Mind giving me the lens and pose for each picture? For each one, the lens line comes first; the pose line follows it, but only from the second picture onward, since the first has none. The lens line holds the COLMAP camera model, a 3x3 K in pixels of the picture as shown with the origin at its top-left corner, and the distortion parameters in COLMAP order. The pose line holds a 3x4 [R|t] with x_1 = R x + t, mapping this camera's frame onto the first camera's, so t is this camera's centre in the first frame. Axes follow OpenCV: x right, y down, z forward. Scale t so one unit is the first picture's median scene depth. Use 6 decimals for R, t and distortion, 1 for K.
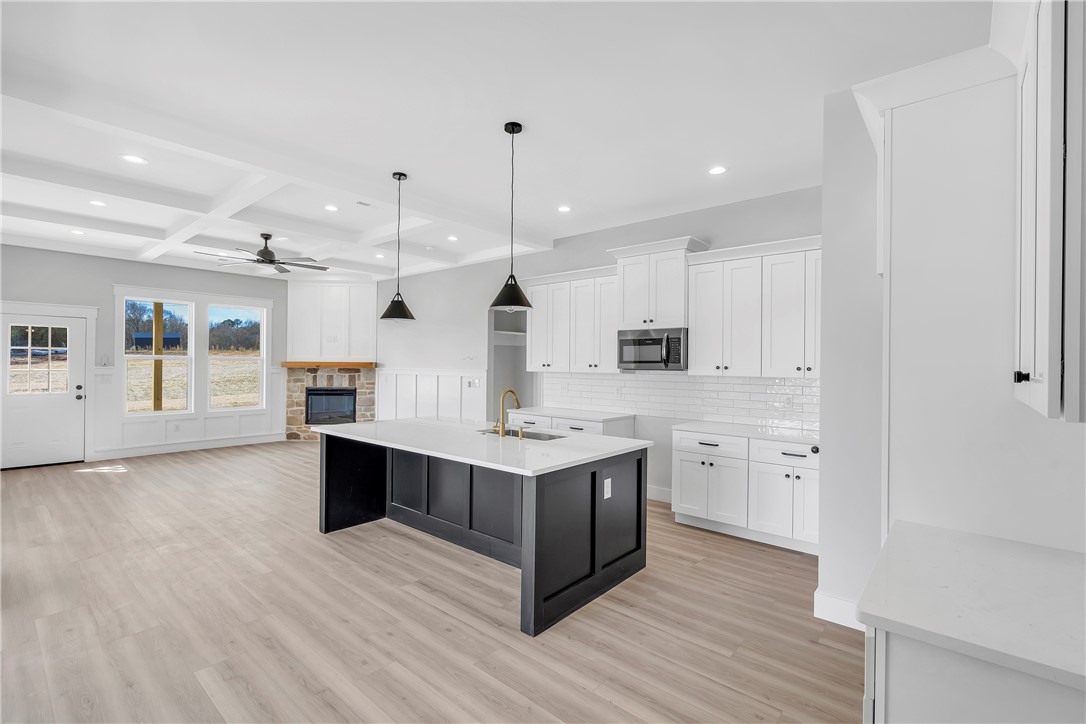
lens RADIAL K [[494.6, 0, 545.0], [0, 494.6, 362.1], [0, 0, 1]] dist [-0.000829, -0.000516]
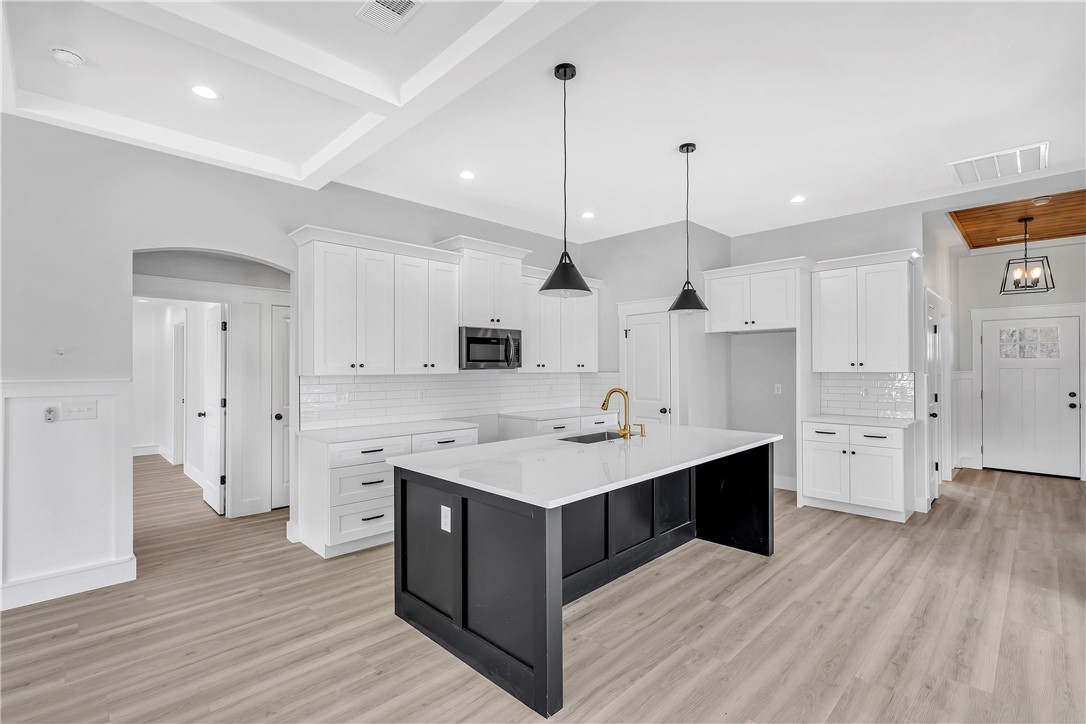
lens RADIAL K [[494.6, 0, 545.0], [0, 494.6, 362.1], [0, 0, 1]] dist [-0.000829, -0.000516]
pose [[0.068657, -0.000570, 0.997640, -1.125829], [0.001788, 0.999998, 0.000448, 0.002908], [-0.997639, 0.001753, 0.068658, 1.178491]]
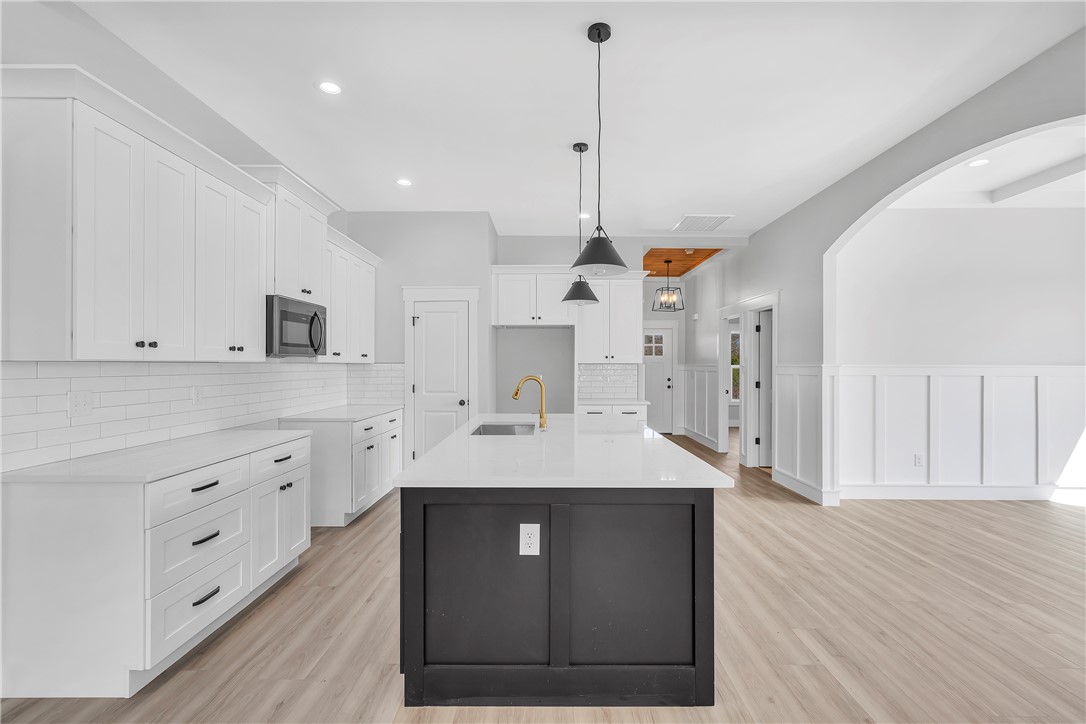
lens RADIAL K [[494.6, 0, 545.0], [0, 494.6, 362.1], [0, 0, 1]] dist [-0.000829, -0.000516]
pose [[-0.651879, -0.006636, 0.758294, -0.851458], [-0.008464, 0.999963, 0.001475, 0.029314], [-0.758276, -0.005457, -0.651911, 1.726612]]
